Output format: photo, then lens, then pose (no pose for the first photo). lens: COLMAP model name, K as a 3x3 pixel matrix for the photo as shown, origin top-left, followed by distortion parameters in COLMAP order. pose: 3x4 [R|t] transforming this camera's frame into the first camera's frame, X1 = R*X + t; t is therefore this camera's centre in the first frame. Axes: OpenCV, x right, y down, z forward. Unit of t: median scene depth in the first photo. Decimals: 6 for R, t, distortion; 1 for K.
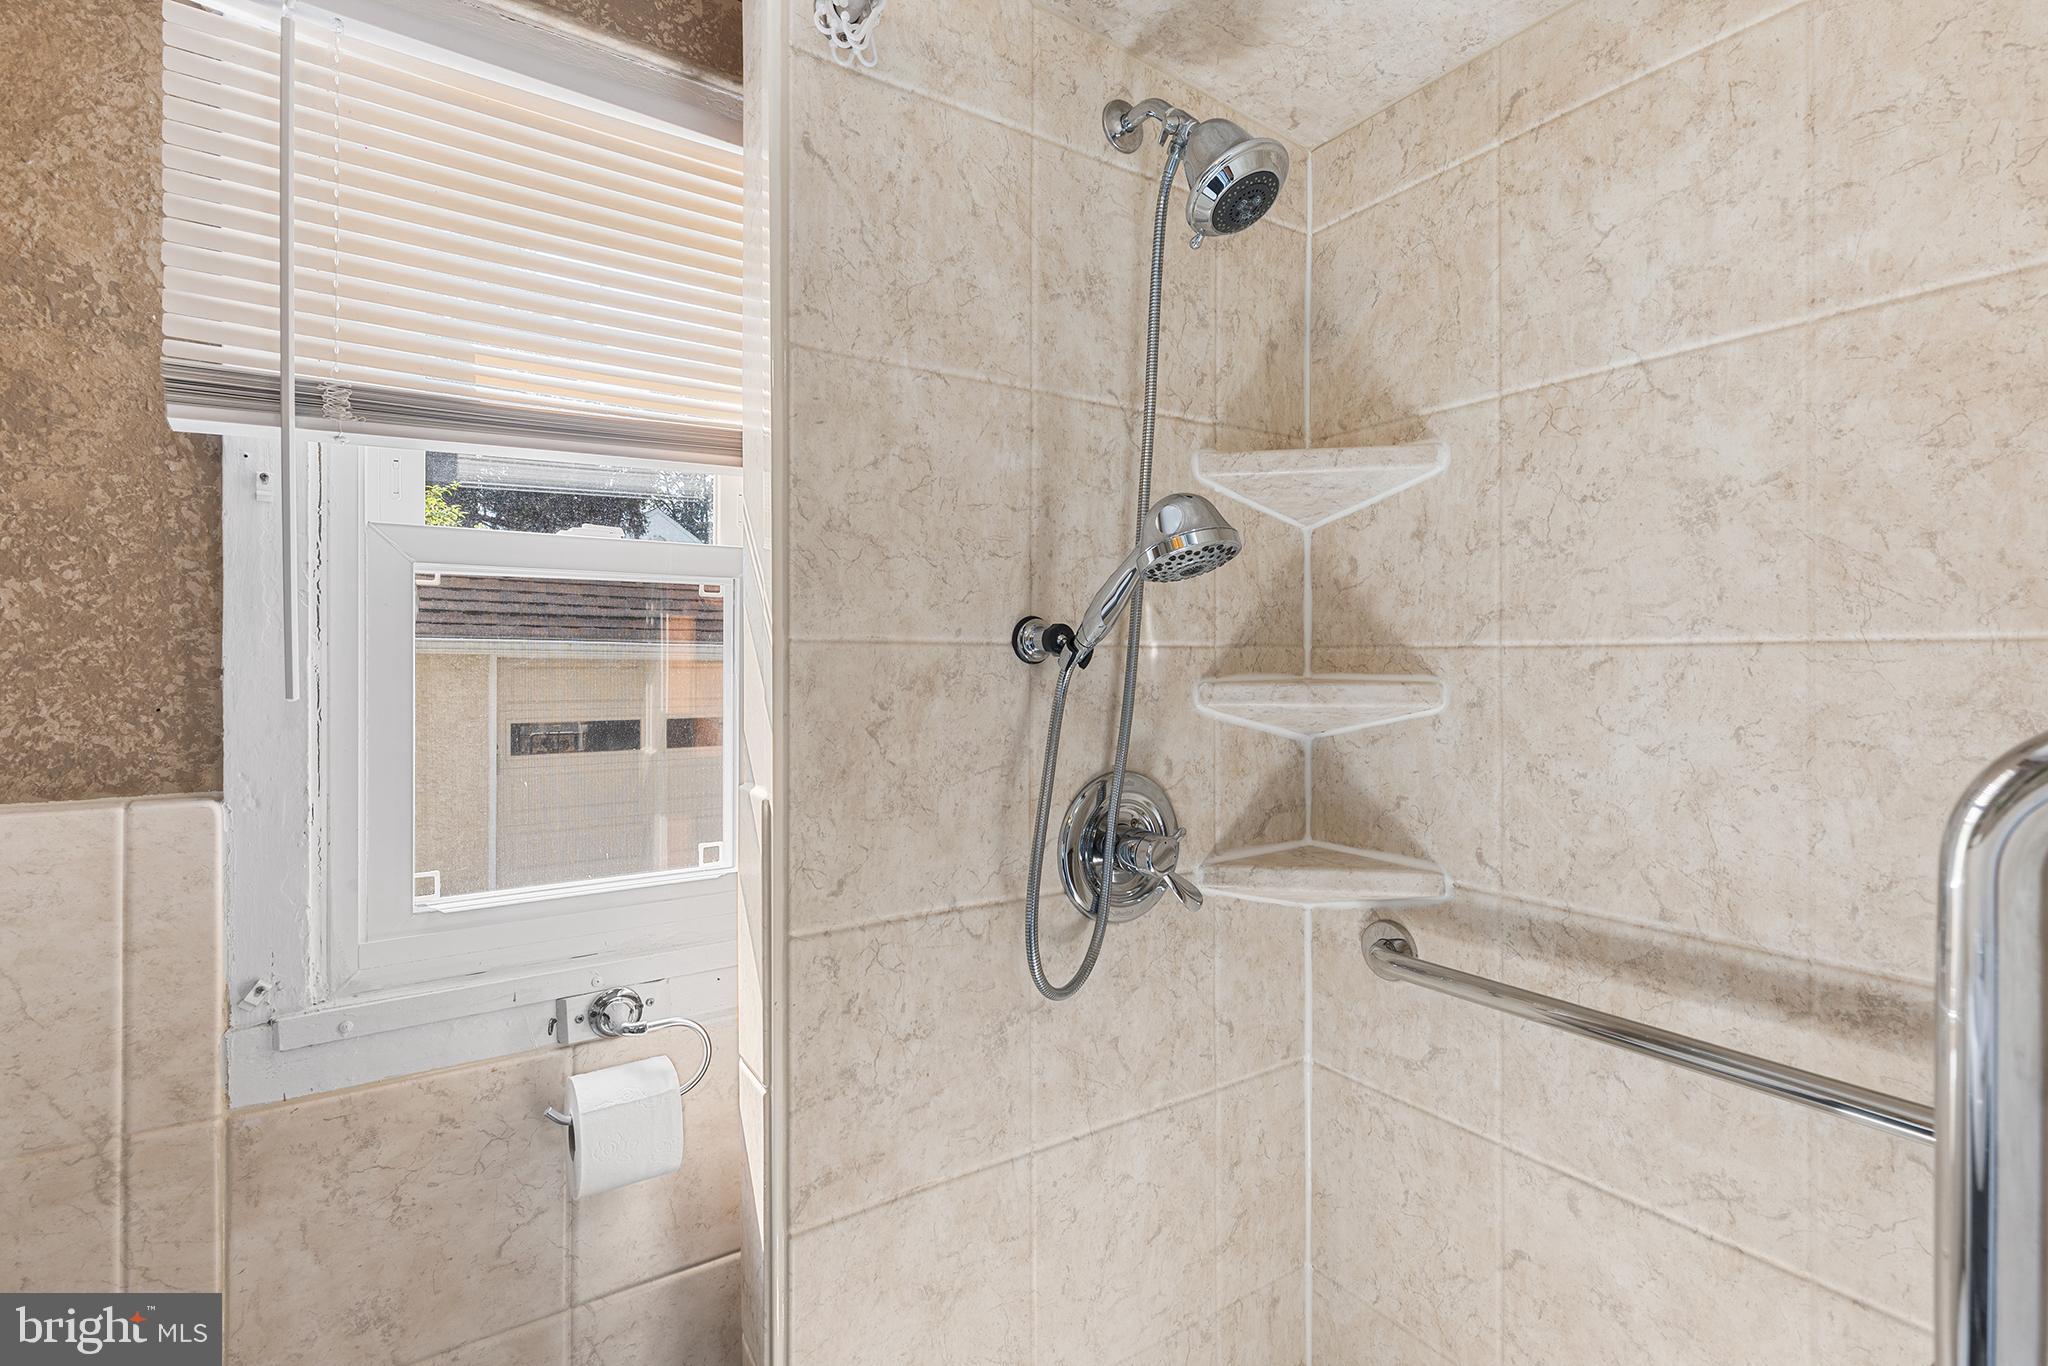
lens RADIAL K [[926.4, 0, 1033.1], [0, 926.4, 667.9], [0, 0, 1]] dist [0.005554, -0.001063]
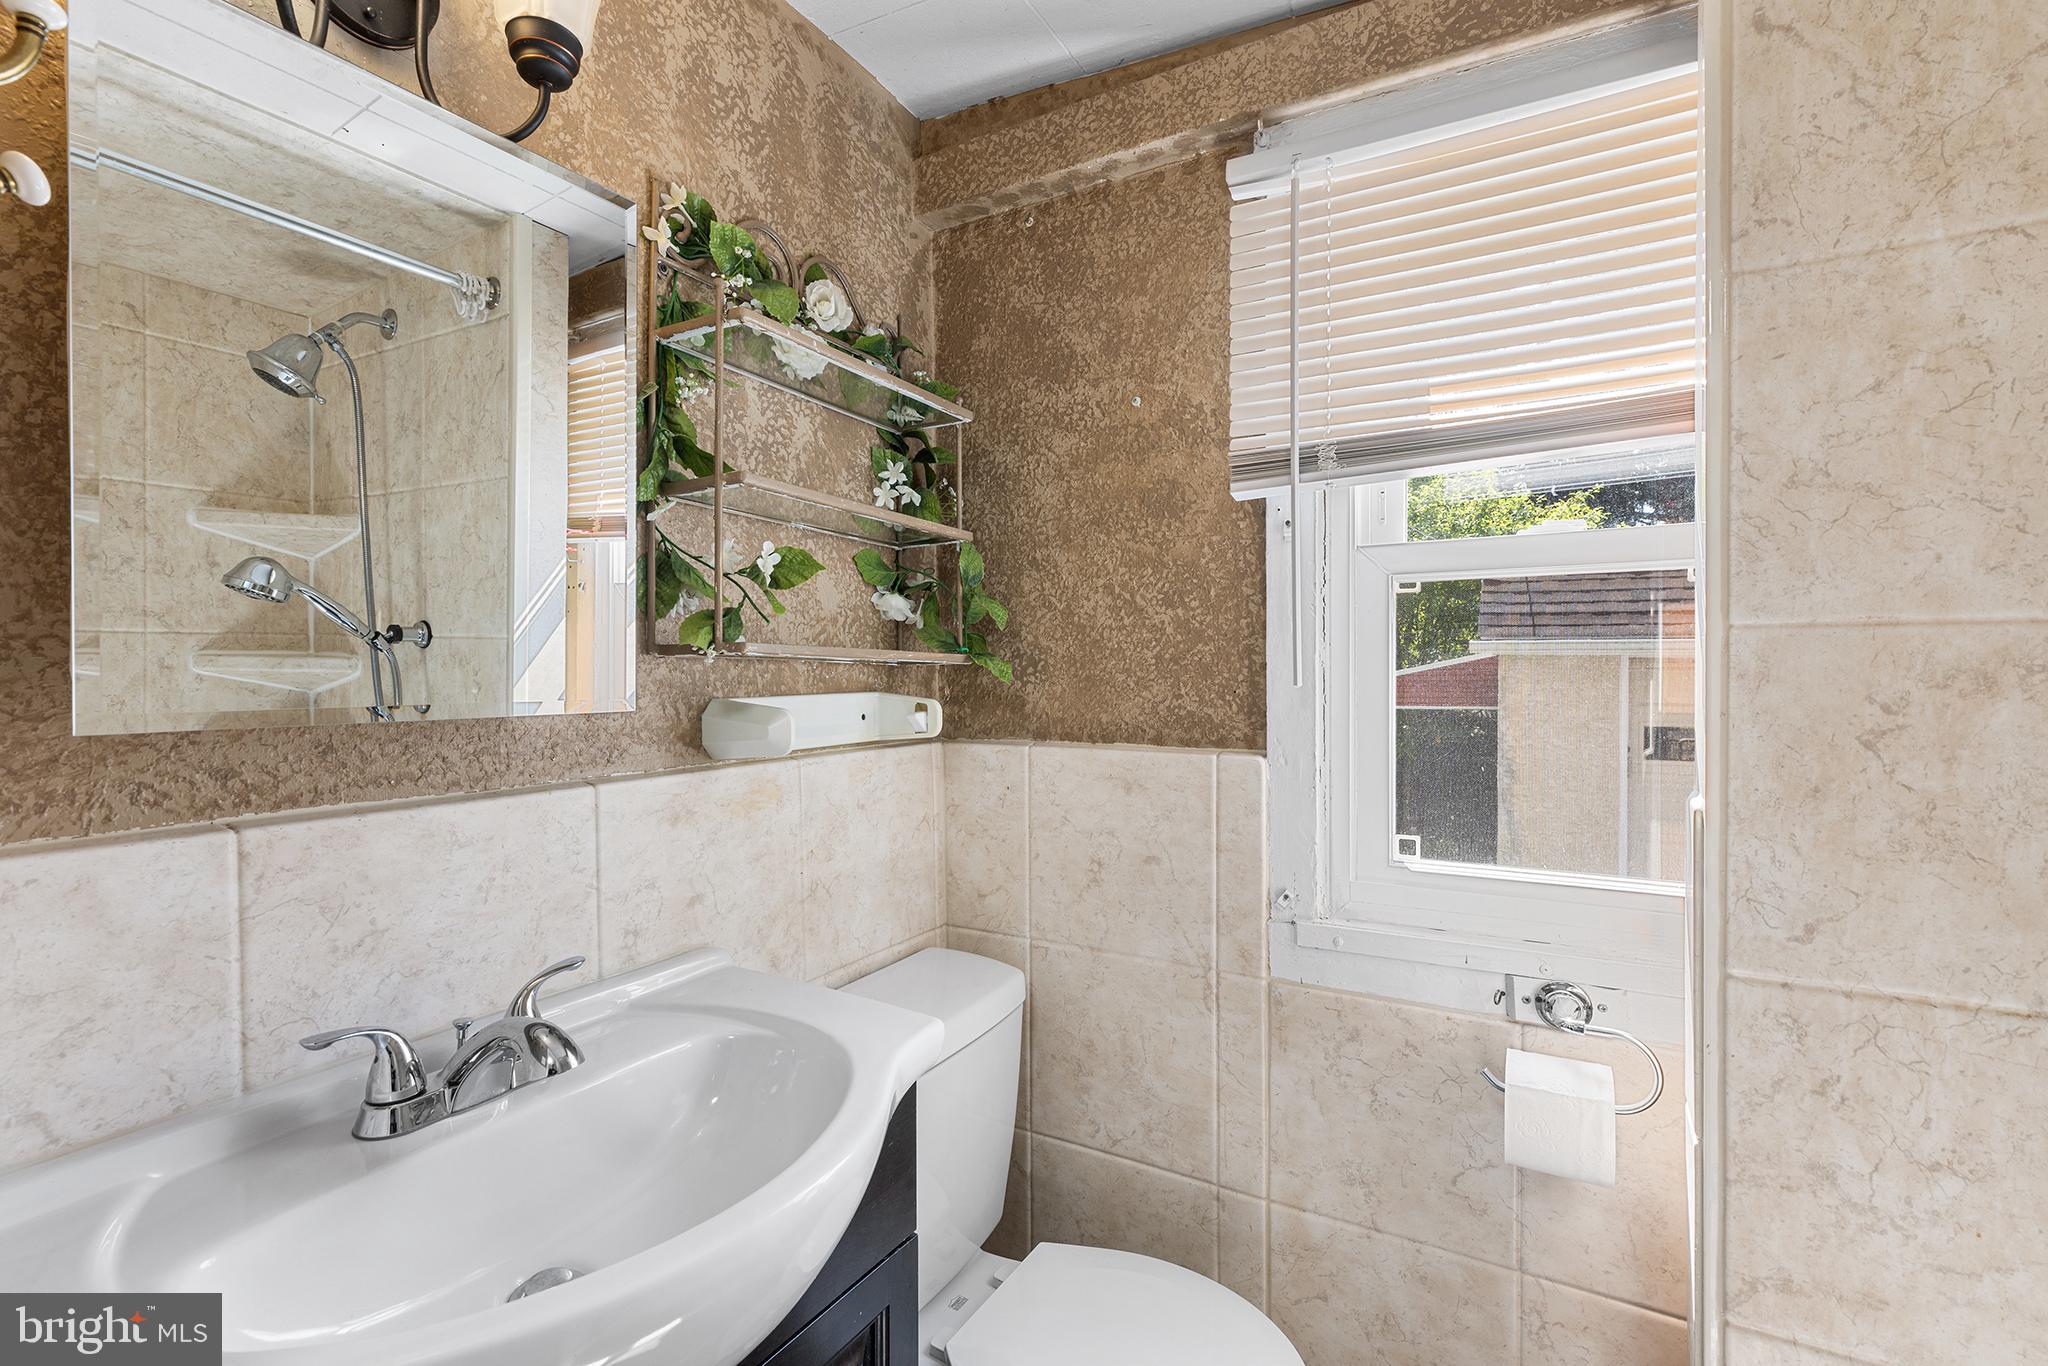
lens RADIAL K [[926.4, 0, 1044.0], [0, 926.4, 684.4], [0, 0, 1]] dist [0.005554, -0.001063]
pose [[0.456947, 0.013684, -0.889389, 0.205373], [0.001135, 0.999872, 0.015967, 0.008781], [0.889493, -0.008306, 0.456873, 0.052374]]
